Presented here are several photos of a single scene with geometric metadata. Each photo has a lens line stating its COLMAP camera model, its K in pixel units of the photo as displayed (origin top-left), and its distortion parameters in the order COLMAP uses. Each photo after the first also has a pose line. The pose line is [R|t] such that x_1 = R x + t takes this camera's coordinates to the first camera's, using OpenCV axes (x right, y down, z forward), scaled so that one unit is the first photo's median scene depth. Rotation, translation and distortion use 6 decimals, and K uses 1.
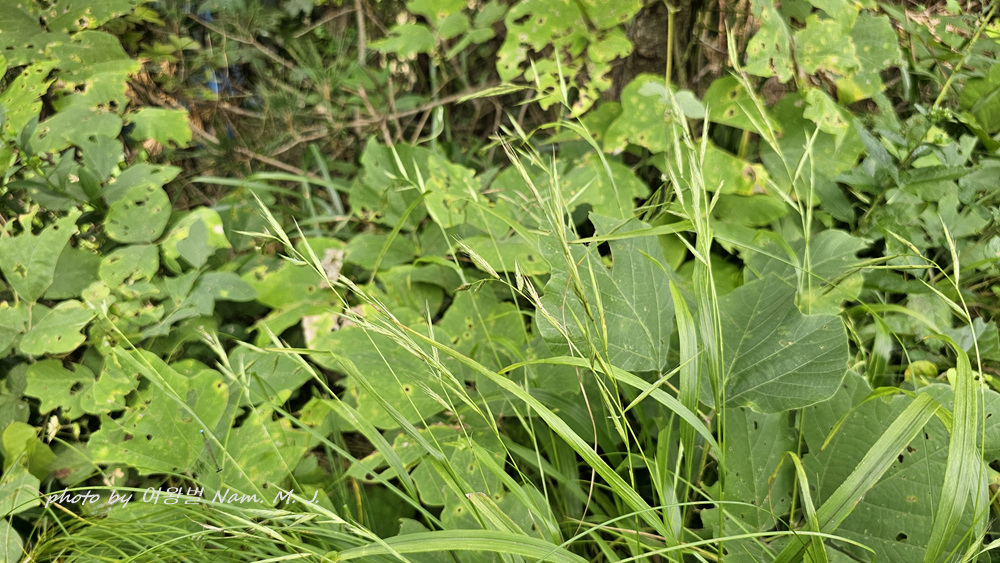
lens RADIAL K [[685.6, 0, 503.5], [0, 685.6, 278.9], [0, 0, 1]] dist [0.027767, 0.001780]
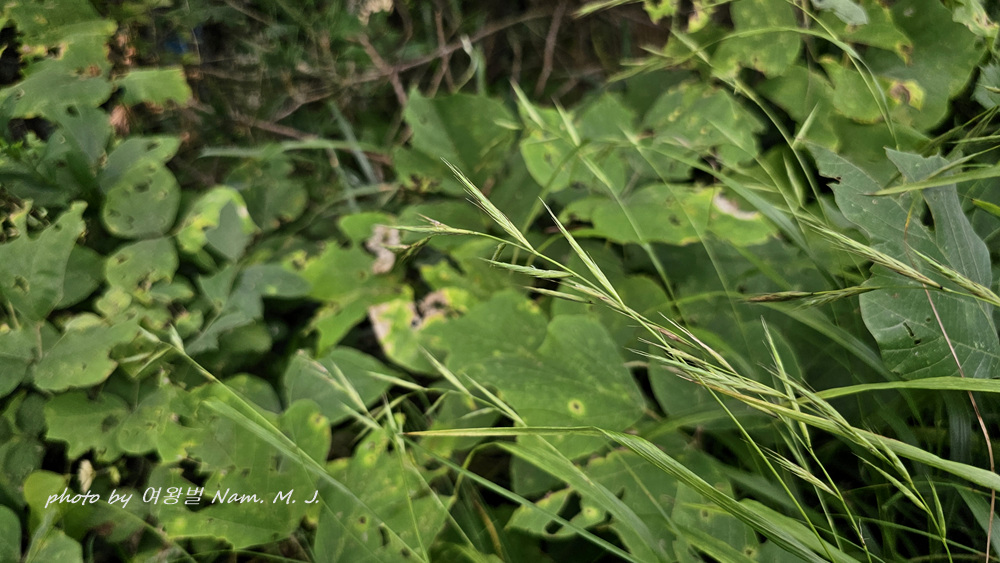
lens RADIAL K [[685.6, 0, 503.5], [0, 685.6, 278.9], [0, 0, 1]] dist [0.027767, 0.001780]
pose [[0.996066, -0.081657, 0.034415, -0.152982], [0.079281, 0.994696, 0.065529, -0.023445], [-0.039583, -0.062543, 0.997257, 0.167447]]
